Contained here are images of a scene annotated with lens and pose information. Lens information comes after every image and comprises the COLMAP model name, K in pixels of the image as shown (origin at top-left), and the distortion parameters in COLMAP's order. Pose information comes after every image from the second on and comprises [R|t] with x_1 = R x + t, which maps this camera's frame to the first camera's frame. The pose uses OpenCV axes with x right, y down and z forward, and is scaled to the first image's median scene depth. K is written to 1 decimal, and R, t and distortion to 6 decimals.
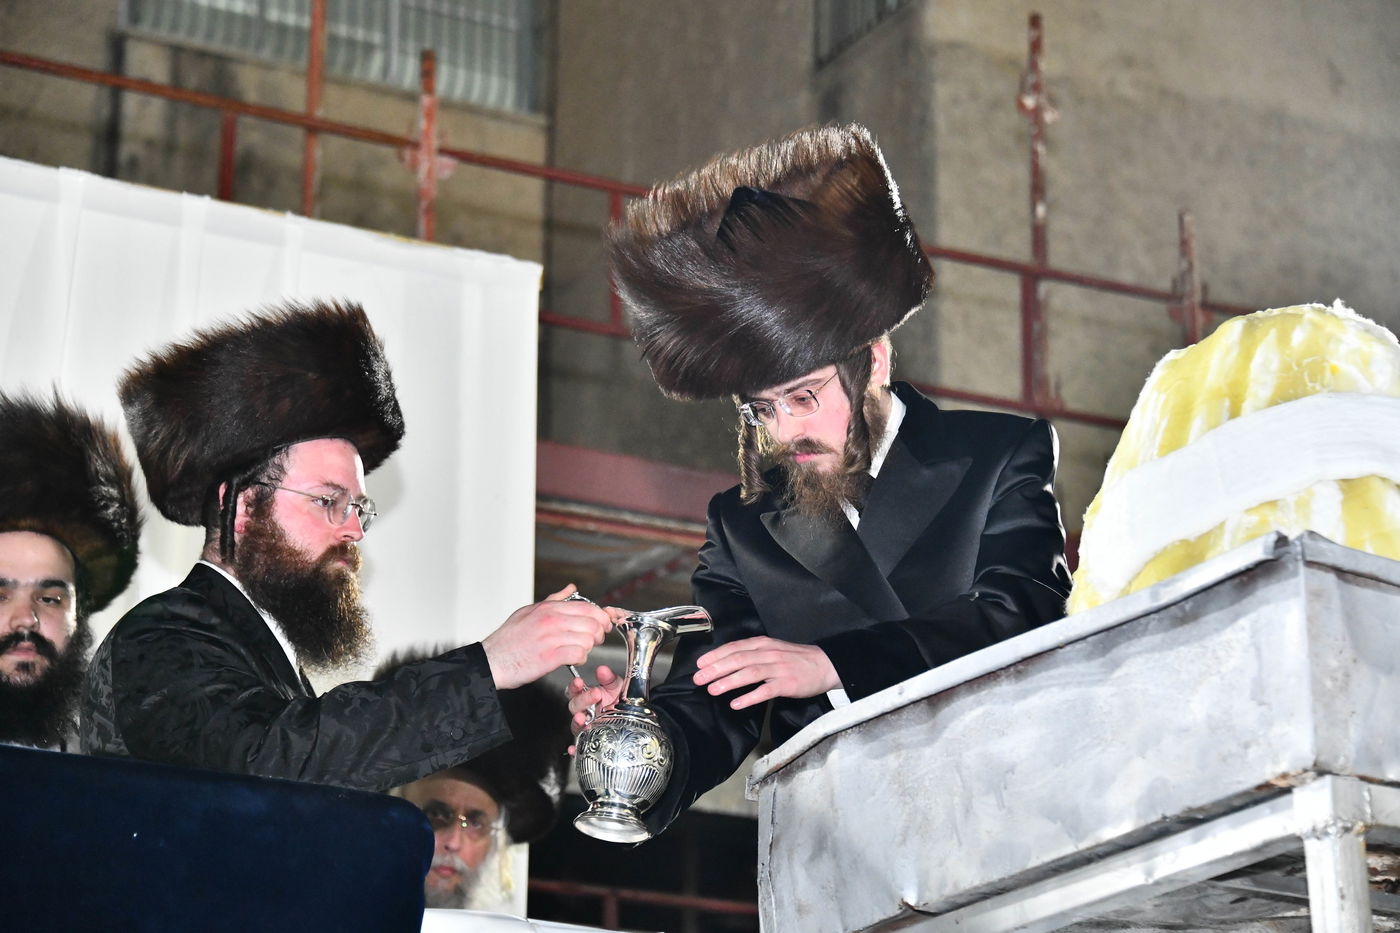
lens RADIAL K [[4354.9, 0, 704.7], [0, 4354.9, 473.1], [0, 0, 1]] dist [-0.054579, 0.000000]
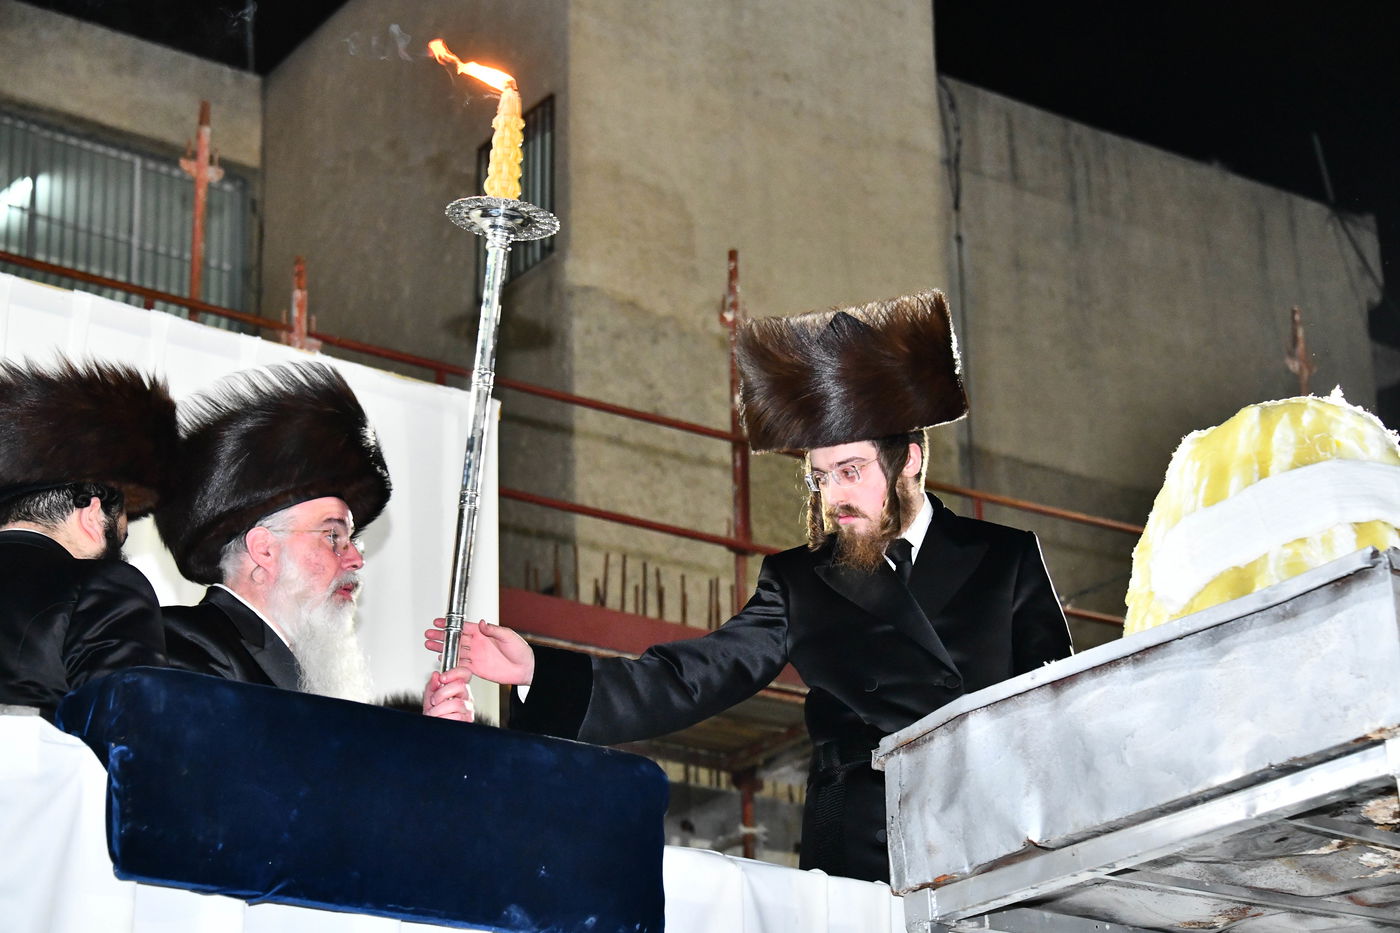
lens RADIAL K [[3372.8, 0, 664.4], [0, 3372.8, 478.6], [0, 0, 1]] dist [-0.061756, 0.000000]
pose [[0.992934, 0.021049, 0.116785, -0.187380], [-0.015289, 0.998632, -0.049999, 0.043548], [-0.117677, 0.047860, 0.991898, 0.005721]]
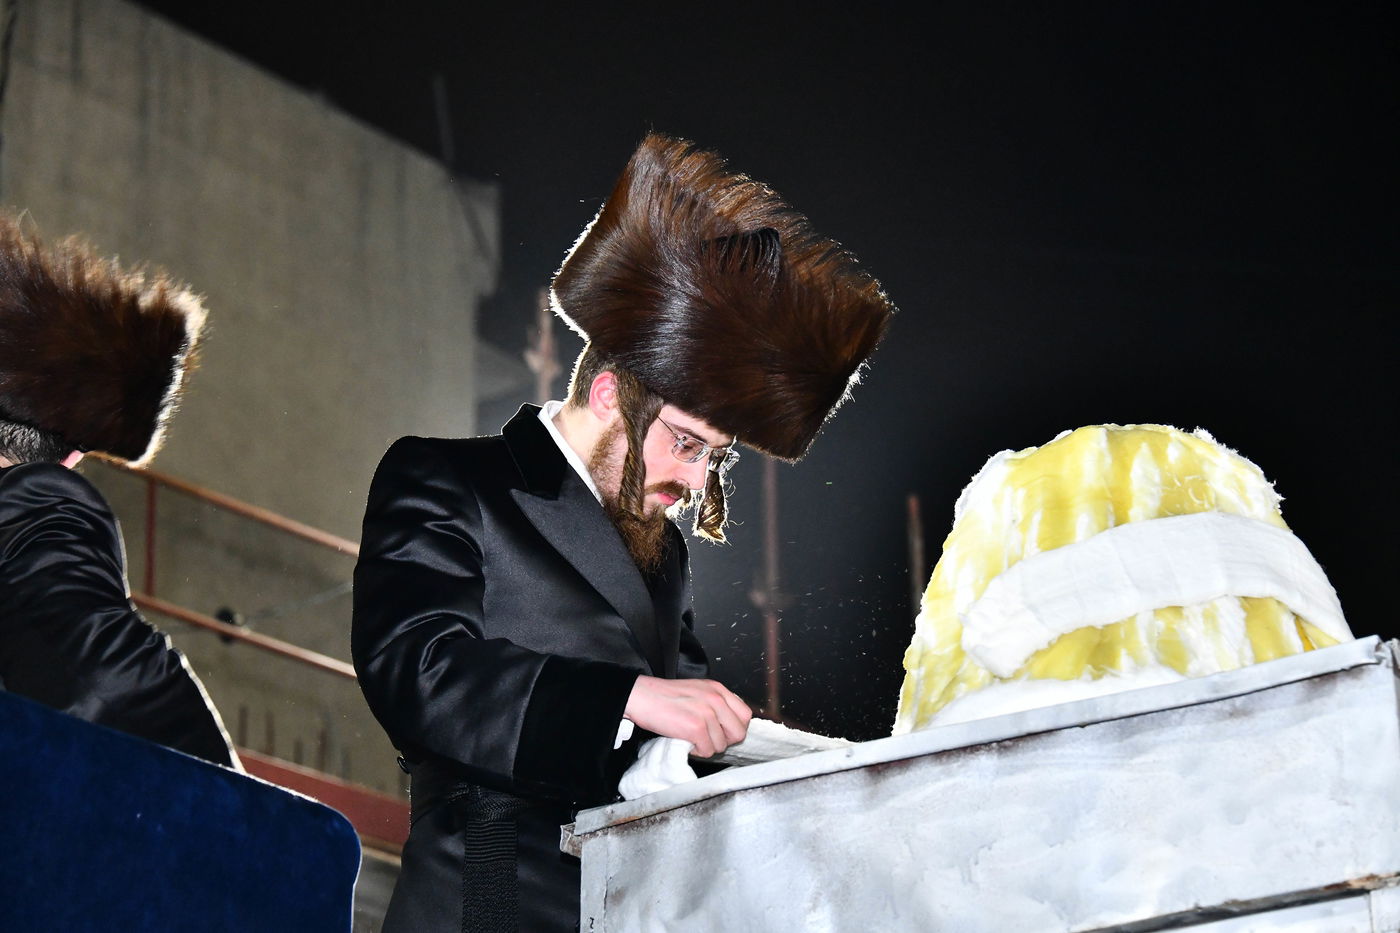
lens RADIAL K [[4147.1, 0, 697.5], [0, 4147.1, 465.5], [0, 0, 1]] dist [-0.063074, 0.000000]
pose [[0.902559, 0.142797, 0.406197, -0.377836], [-0.124063, 0.989641, -0.072241, 0.058358], [-0.412305, 0.014808, 0.910926, 0.170114]]
